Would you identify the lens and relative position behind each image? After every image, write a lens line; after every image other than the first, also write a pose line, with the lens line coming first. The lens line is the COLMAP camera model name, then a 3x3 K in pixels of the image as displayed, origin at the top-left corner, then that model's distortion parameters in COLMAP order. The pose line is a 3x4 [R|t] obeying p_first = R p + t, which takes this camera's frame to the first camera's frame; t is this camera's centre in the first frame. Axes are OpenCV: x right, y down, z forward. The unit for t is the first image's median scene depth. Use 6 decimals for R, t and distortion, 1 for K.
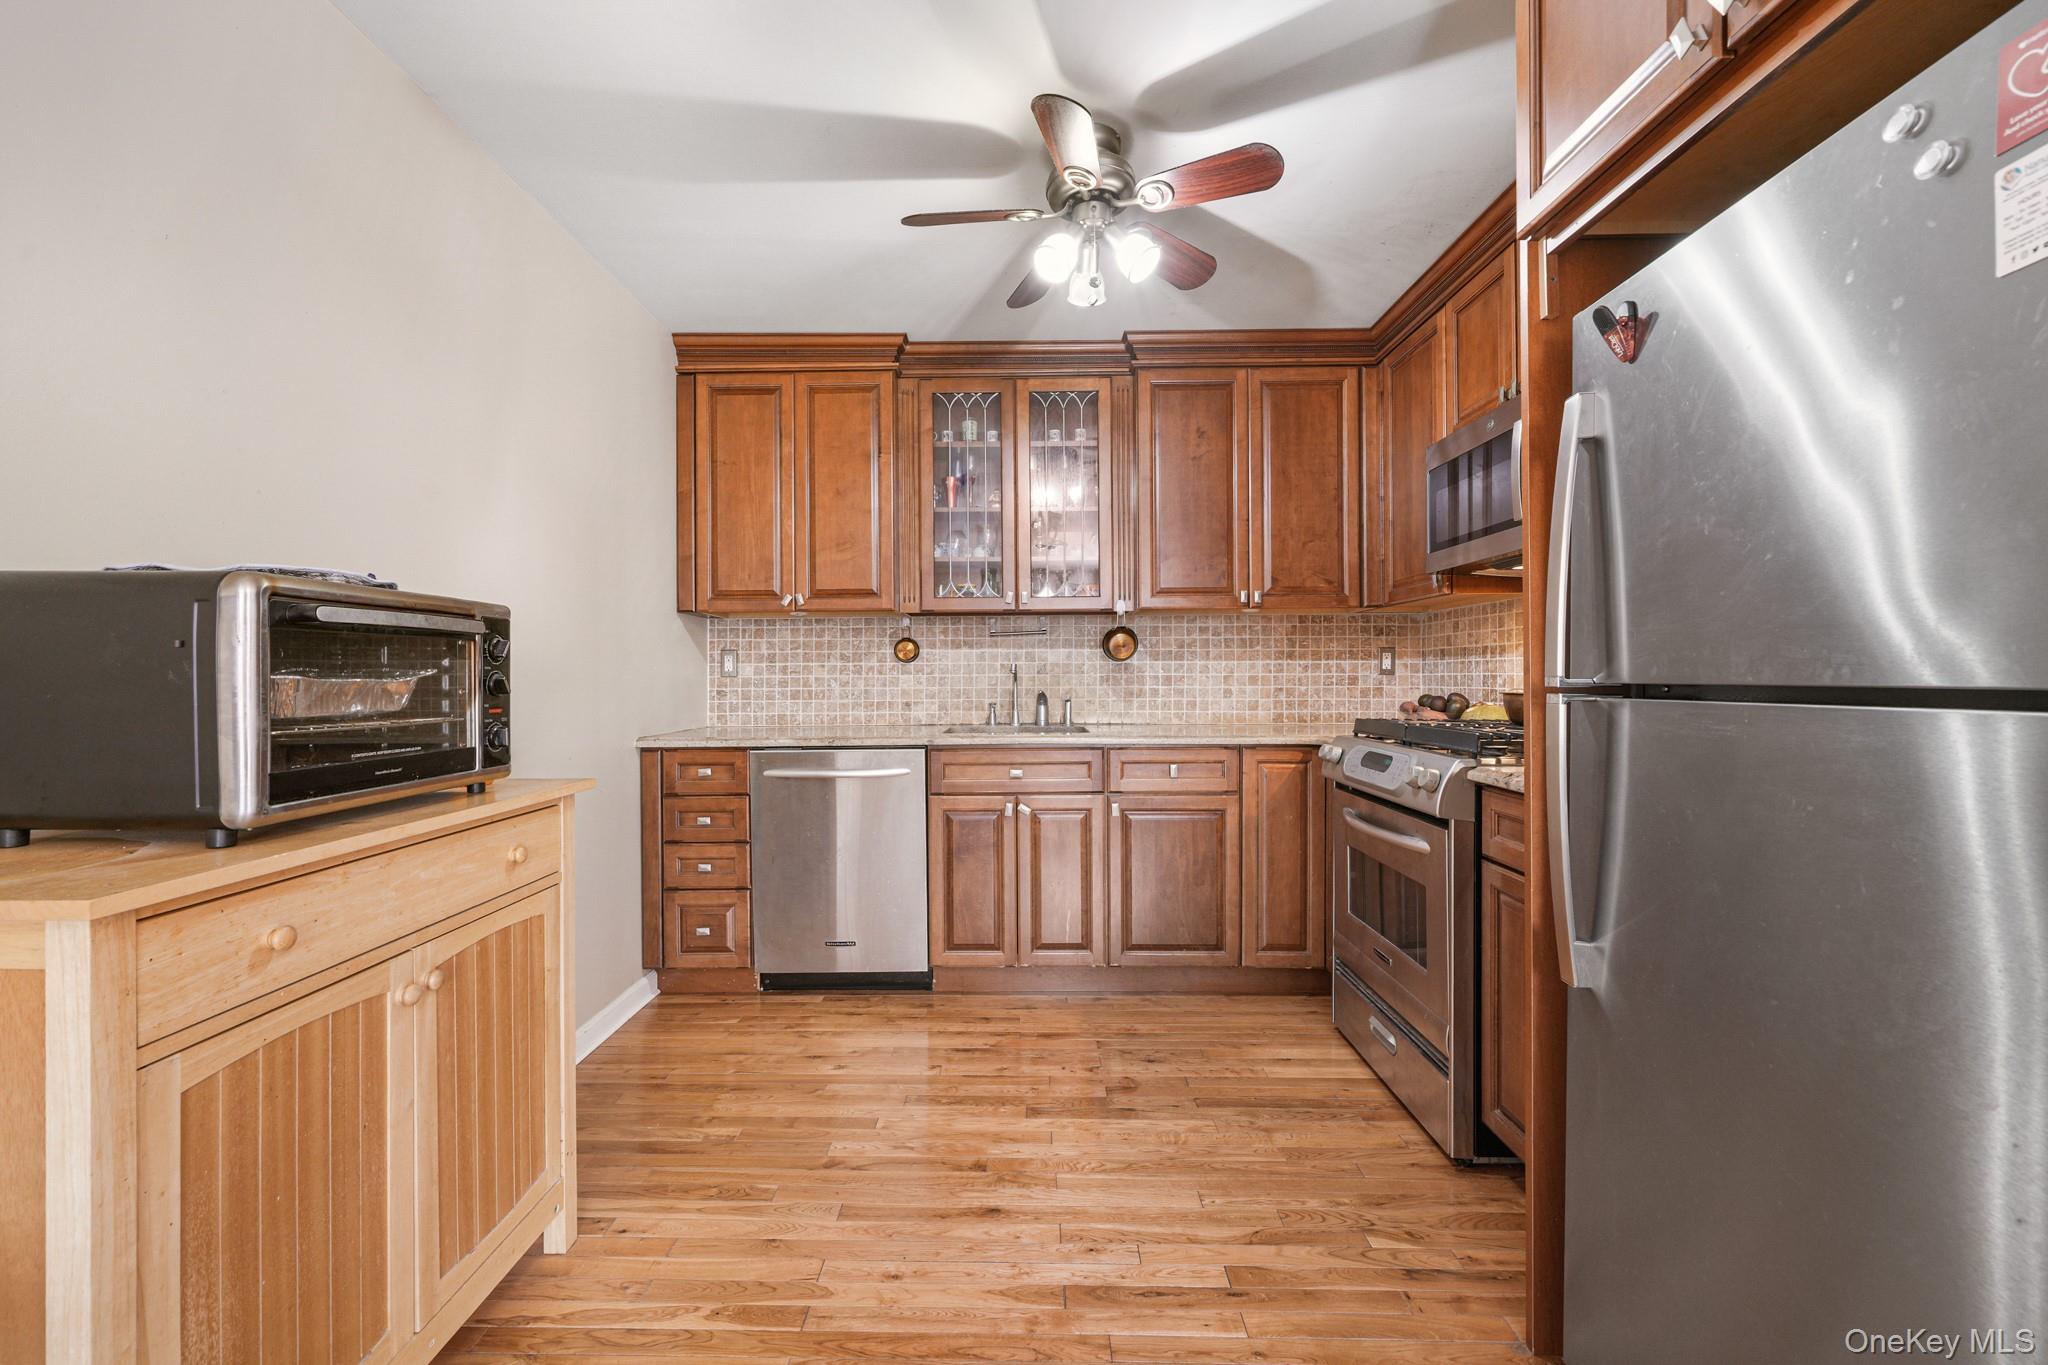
lens RADIAL K [[849.3, 0, 1017.6], [0, 849.3, 678.0], [0, 0, 1]] dist [-0.000111, 0.000016]
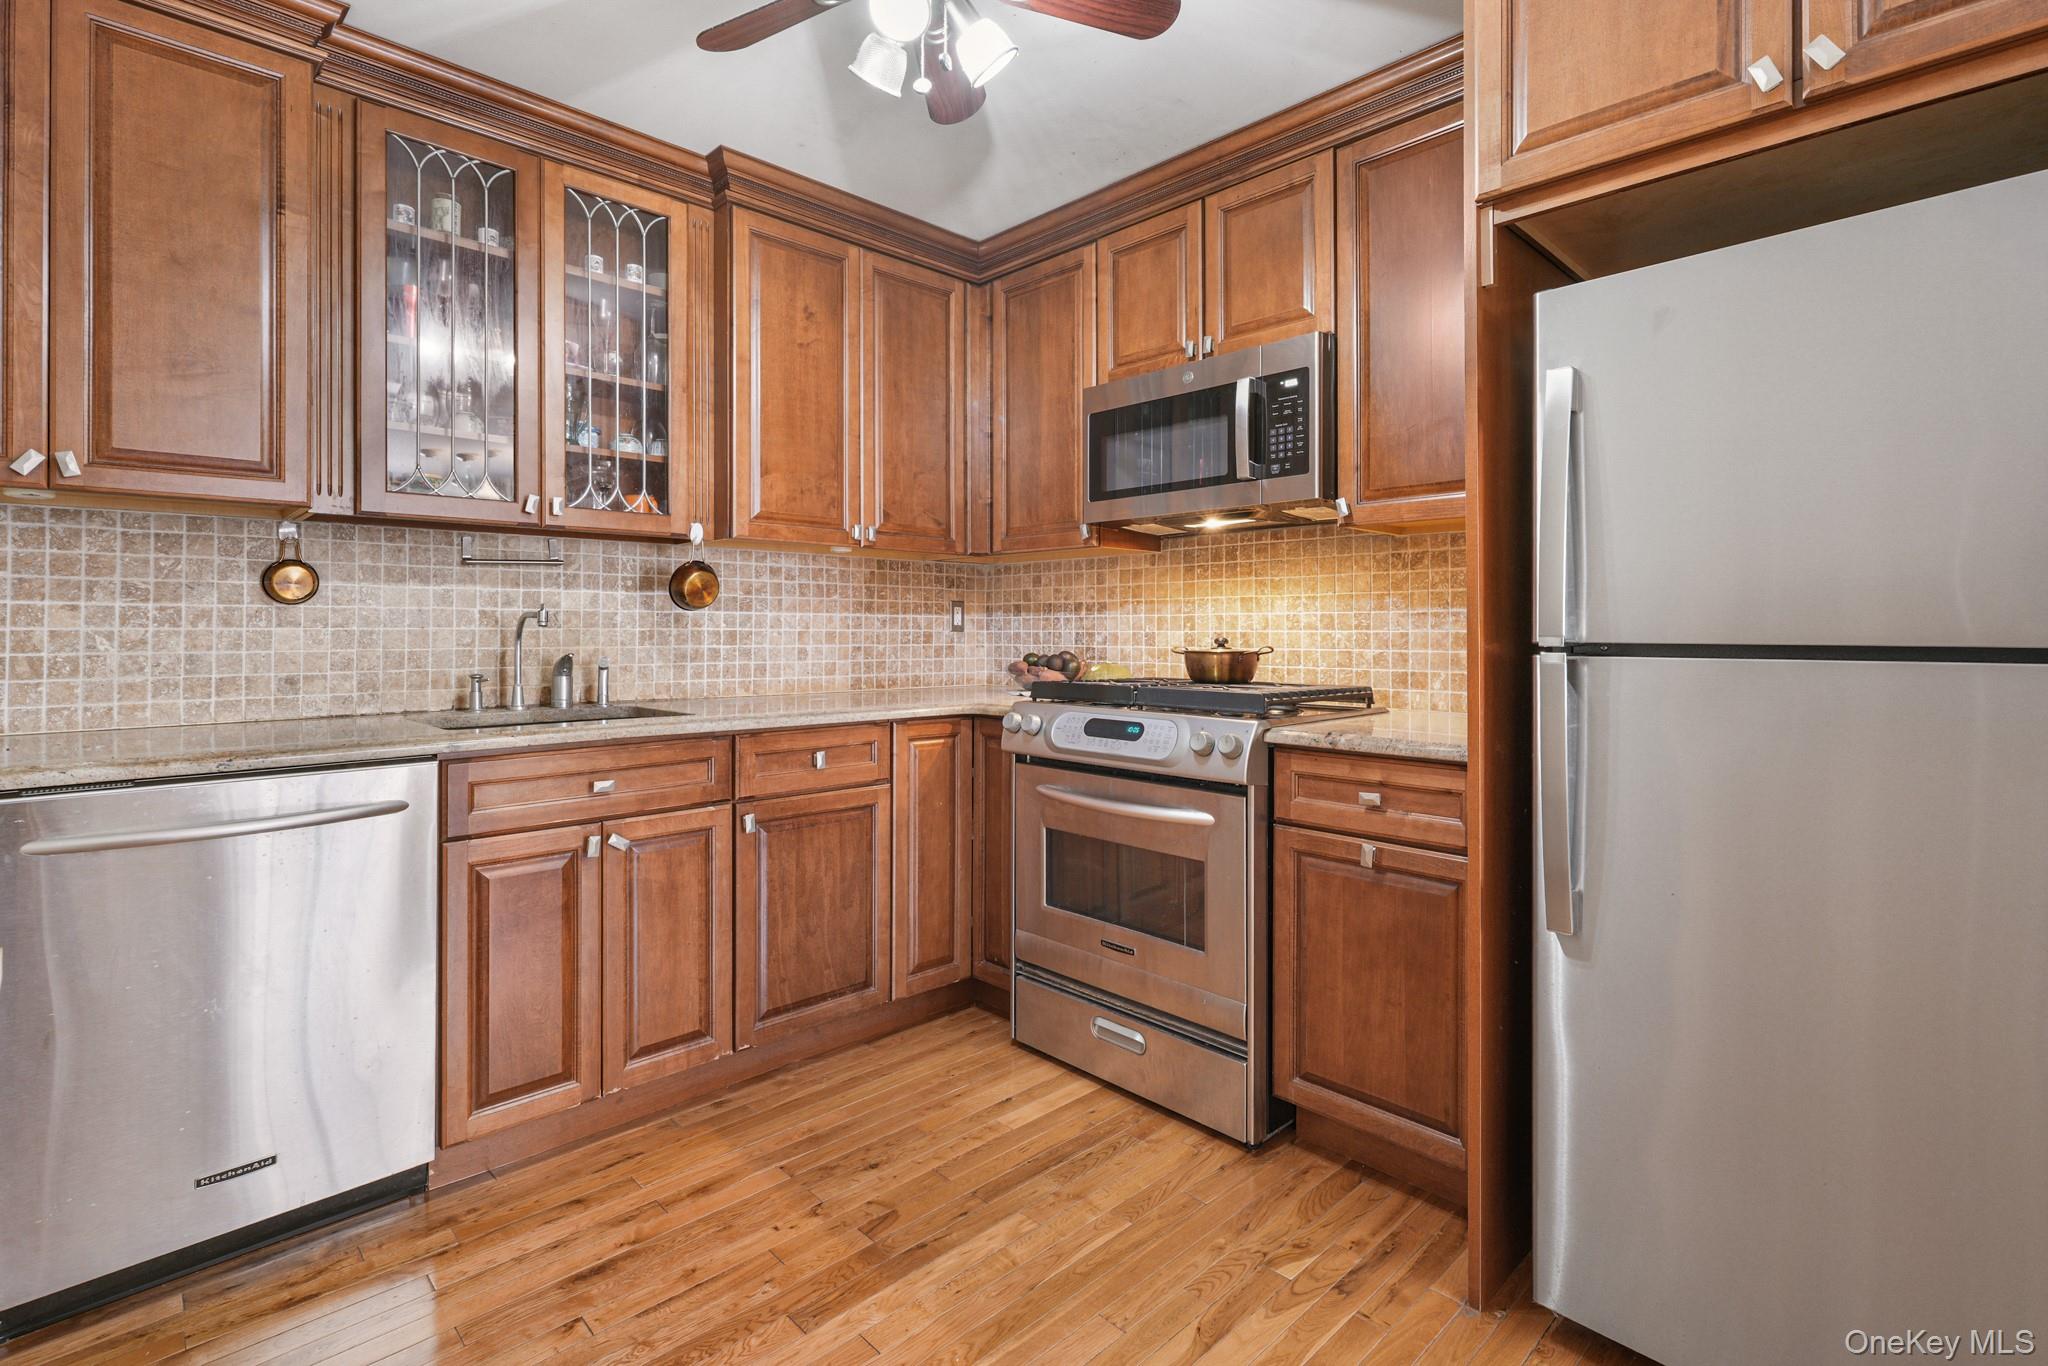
lens RADIAL K [[962.6, 0, 1025.6], [0, 962.6, 624.5], [0, 0, 1]] dist [-0.000664, -0.000103]
pose [[0.705377, 0.009943, 0.708763, -0.260269], [-0.003469, 0.999938, -0.010576, -0.000707], [-0.708824, 0.005002, 0.705367, 0.254966]]
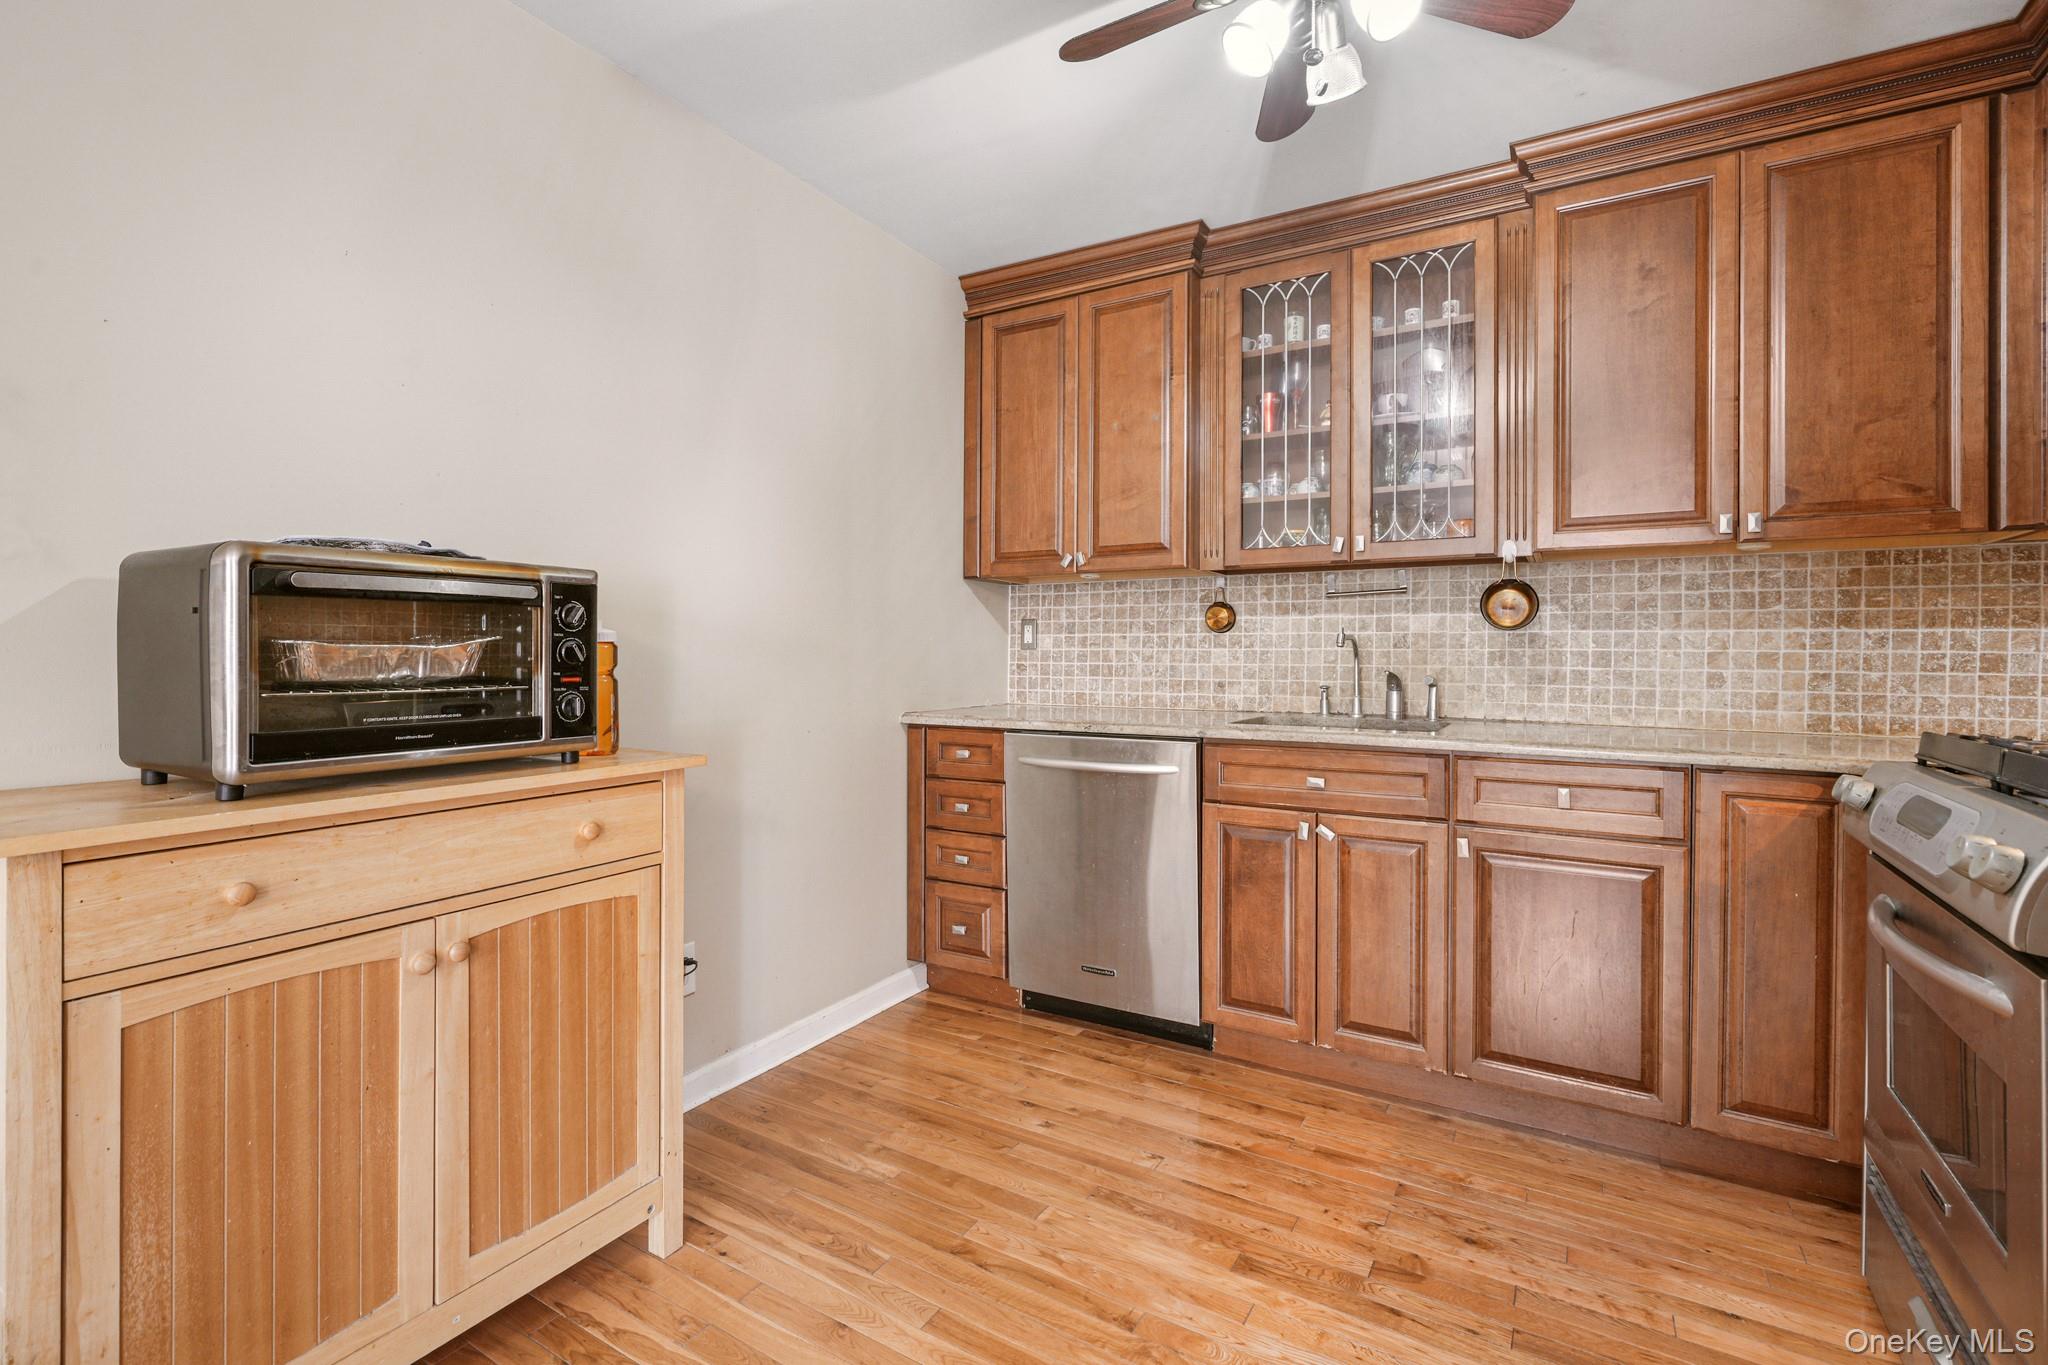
lens RADIAL K [[931.0, 0, 1019.1], [0, 931.0, 653.3], [0, 0, 1]] dist [-0.000960, 0.000236]
pose [[0.862792, 0.009003, -0.505479, 0.166599], [-0.009023, 0.999956, 0.002408, 0.000724], [0.505479, 0.002483, 0.862835, 0.160366]]
